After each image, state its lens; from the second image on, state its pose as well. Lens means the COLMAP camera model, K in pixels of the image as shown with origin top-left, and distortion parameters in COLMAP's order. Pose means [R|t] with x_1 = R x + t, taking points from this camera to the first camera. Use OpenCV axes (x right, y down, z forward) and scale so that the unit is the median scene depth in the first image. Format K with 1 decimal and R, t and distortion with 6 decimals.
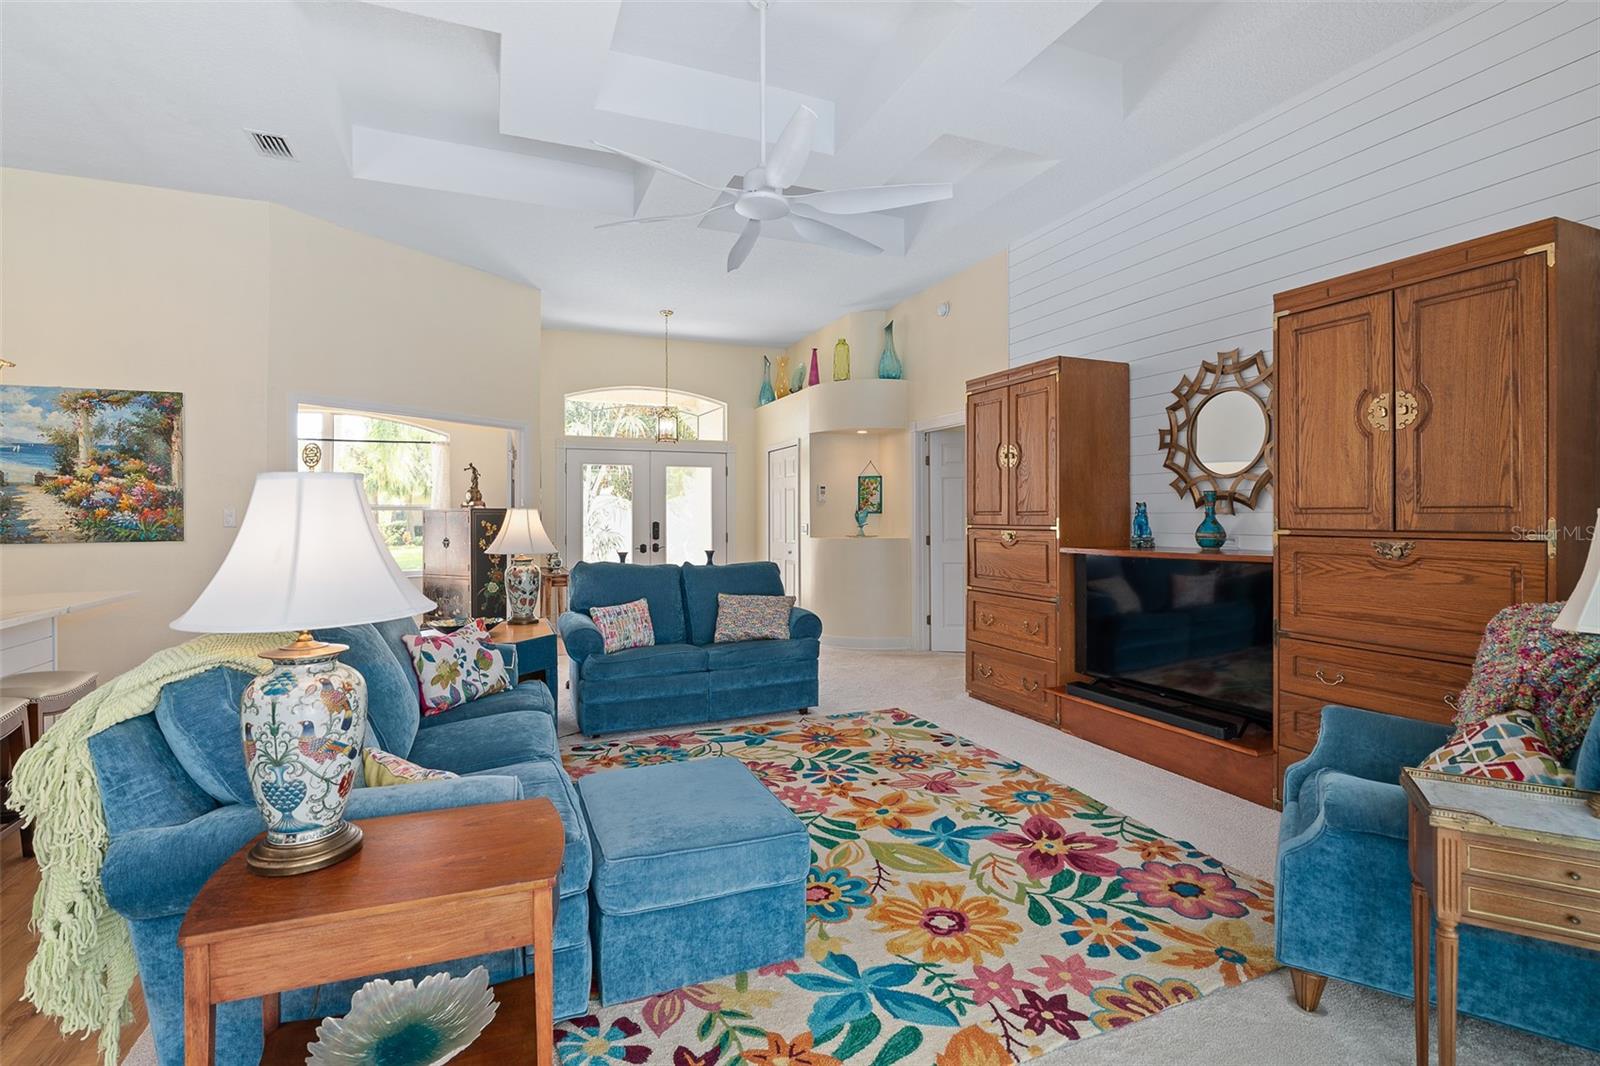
lens RADIAL K [[737.6, 0, 792.2], [0, 737.6, 518.4], [0, 0, 1]] dist [-0.020055, 0.006000]
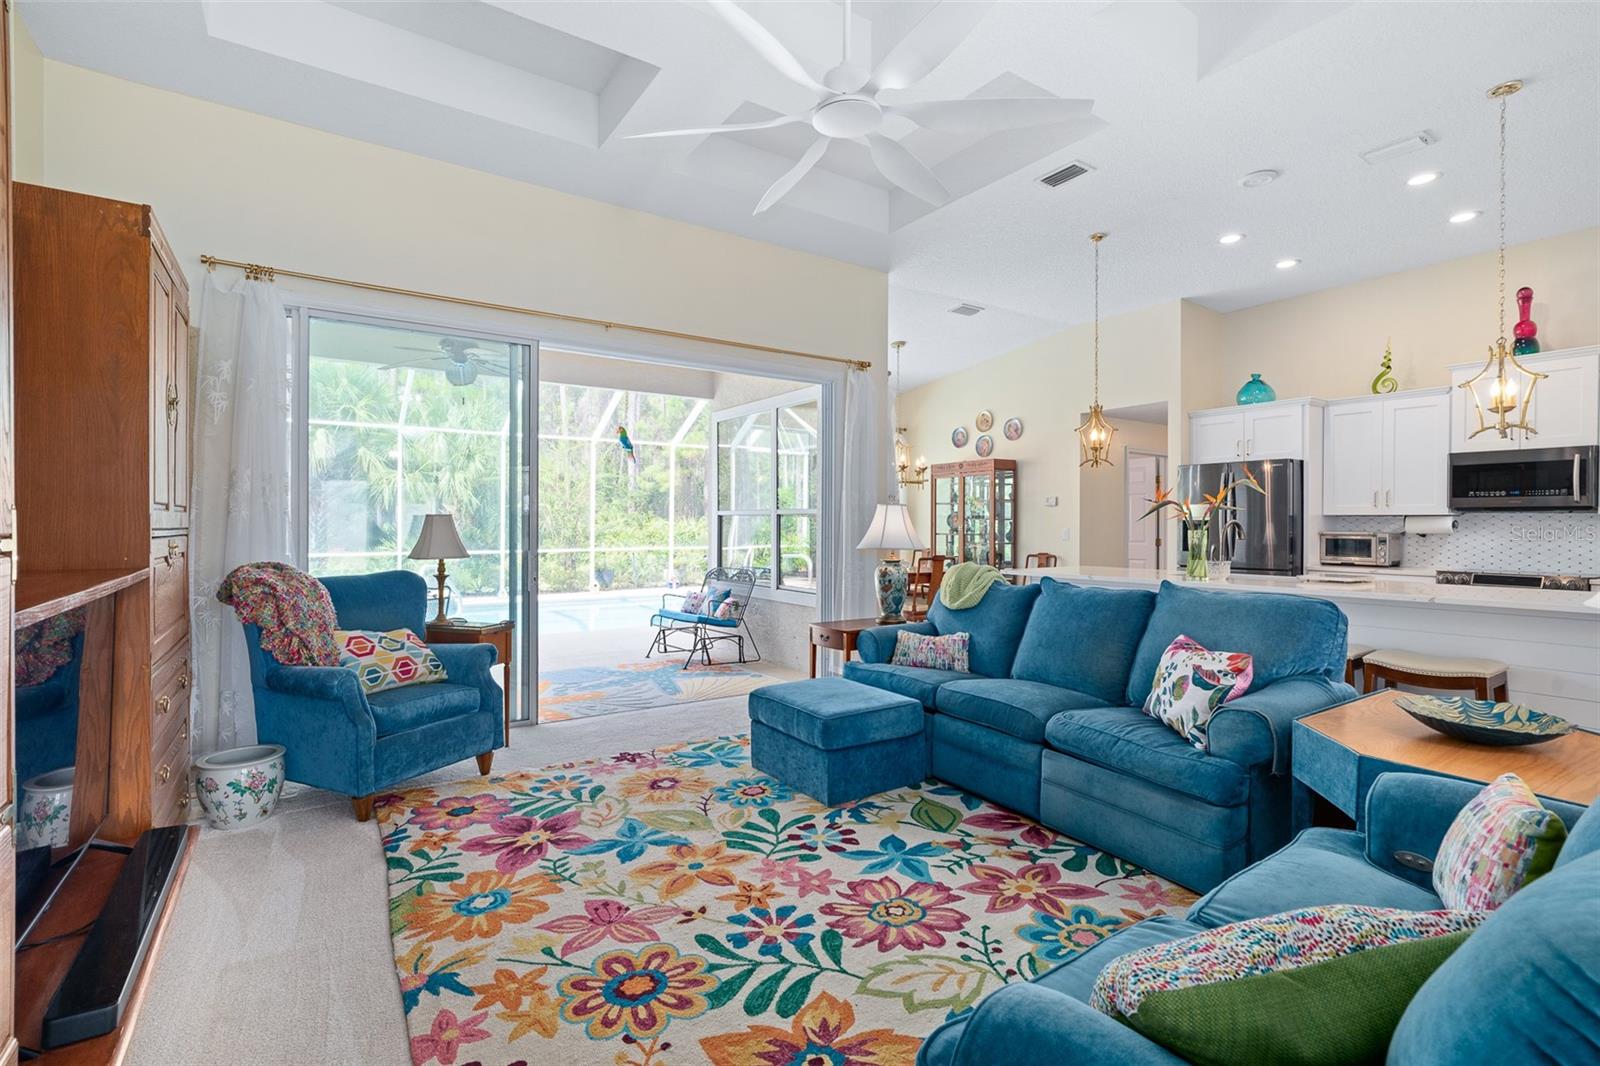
lens RADIAL K [[737.6, 0, 798.5], [0, 737.6, 525.4], [0, 0, 1]] dist [-0.020055, 0.006000]
pose [[-0.979250, 0.001479, -0.202653, 0.148789], [0.000359, 0.999984, 0.005560, 0.005297], [0.202658, 0.005372, -0.979235, 1.545424]]
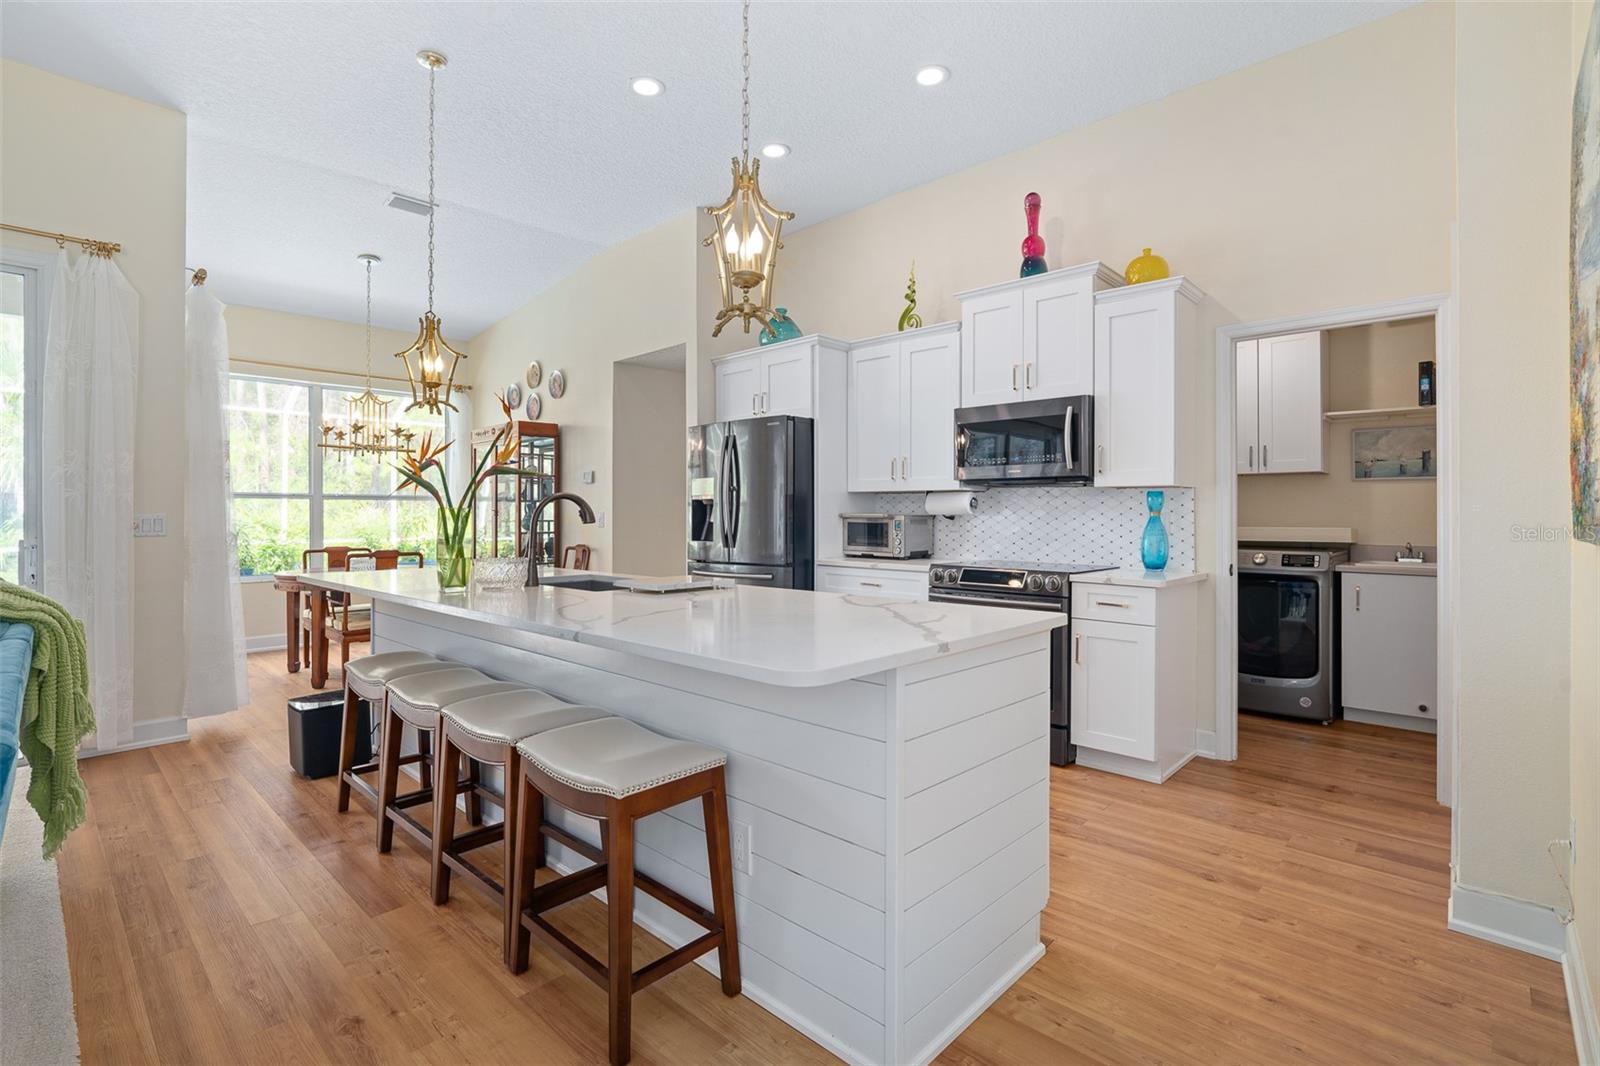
lens RADIAL K [[737.6, 0, 799.0], [0, 737.6, 512.0], [0, 0, 1]] dist [-0.020055, 0.006000]
pose [[-0.908535, 0.003505, -0.417793, -0.743820], [0.003426, 0.999994, 0.000939, 0.025011], [0.417794, -0.000578, -0.908542, 1.293405]]
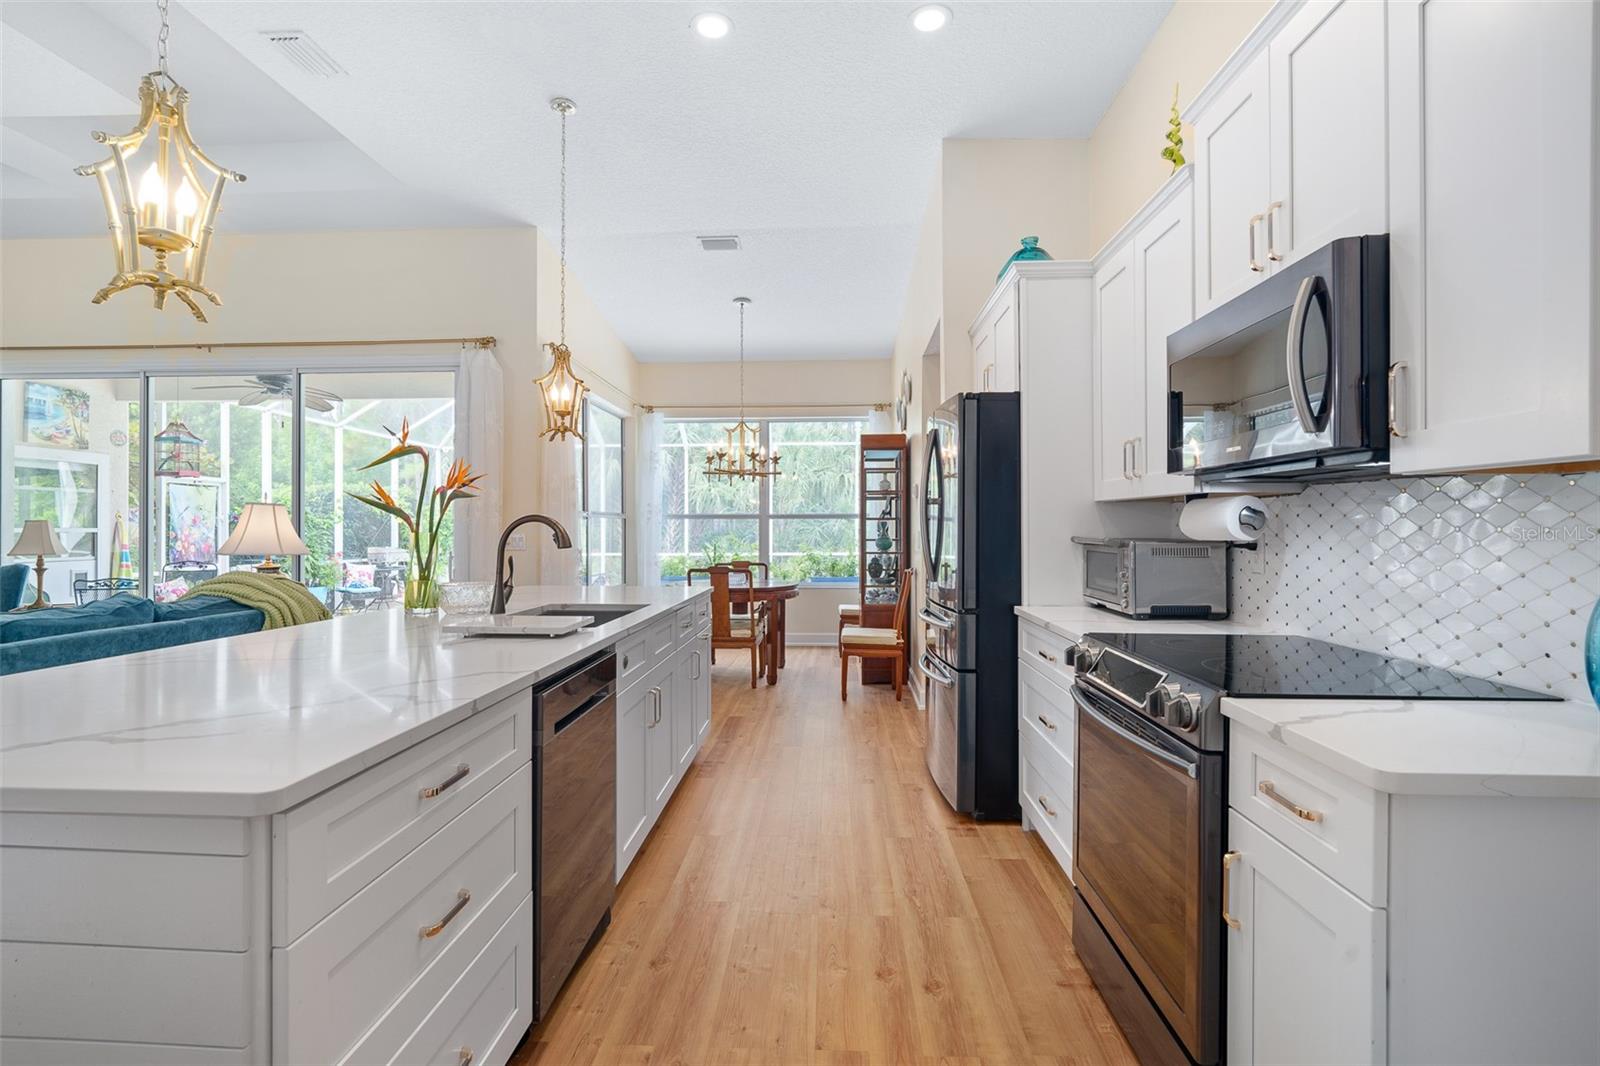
lens RADIAL K [[737.6, 0, 804.0], [0, 737.6, 525.1], [0, 0, 1]] dist [-0.020055, 0.006000]
pose [[-0.910008, 0.007013, 0.414532, -1.406063], [0.006002, 0.999975, -0.003742, 0.018240], [-0.414548, -0.000918, -0.910027, 1.018041]]
